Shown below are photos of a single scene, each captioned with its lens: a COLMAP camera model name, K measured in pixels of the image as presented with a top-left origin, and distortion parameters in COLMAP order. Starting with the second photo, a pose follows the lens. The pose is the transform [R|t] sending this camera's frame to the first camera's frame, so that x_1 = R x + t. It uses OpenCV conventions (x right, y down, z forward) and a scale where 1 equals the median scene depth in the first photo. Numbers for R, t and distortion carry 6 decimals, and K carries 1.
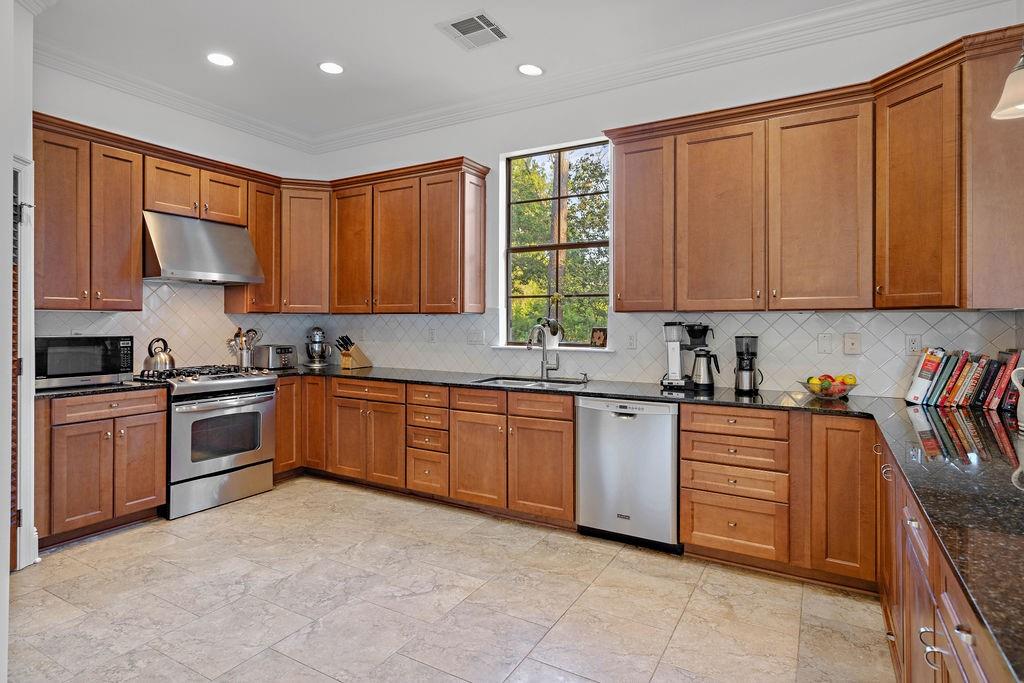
lens RADIAL K [[535.4, 0, 512.7], [0, 535.4, 325.2], [0, 0, 1]] dist [-0.000333, -0.000099]
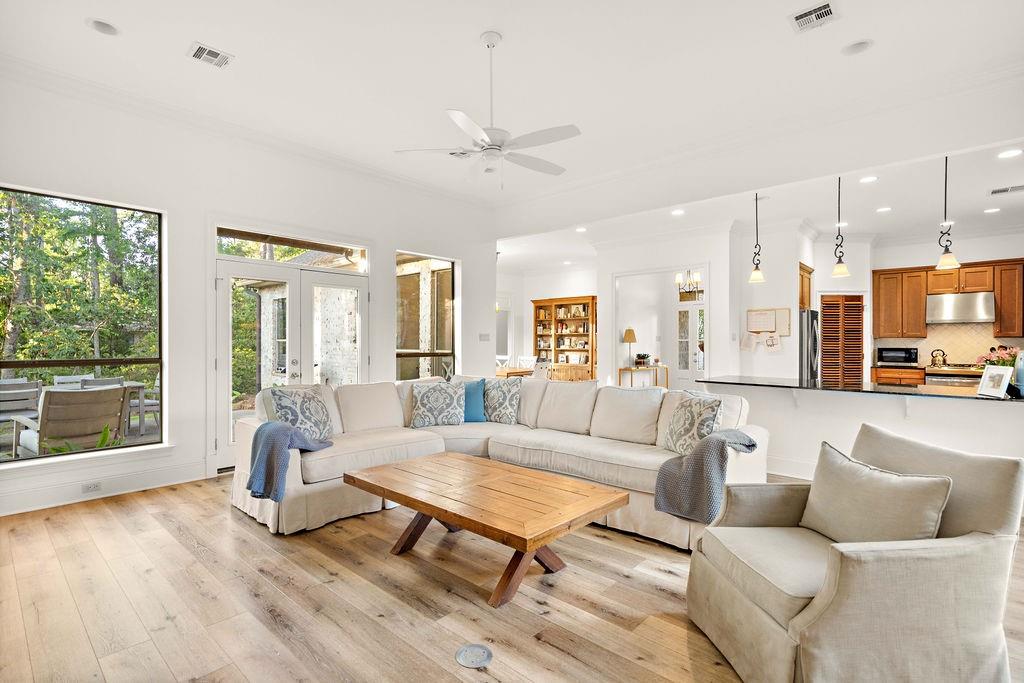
lens RADIAL K [[494.8, 0, 512.0], [0, 494.8, 341.5], [0, 0, 1]] dist [0.000682, 0.000181]
pose [[-0.214967, -0.000374, -0.976621, 1.921522], [-0.003335, 0.999994, 0.000352, -0.004369], [0.976616, 0.003333, -0.214967, -0.330707]]
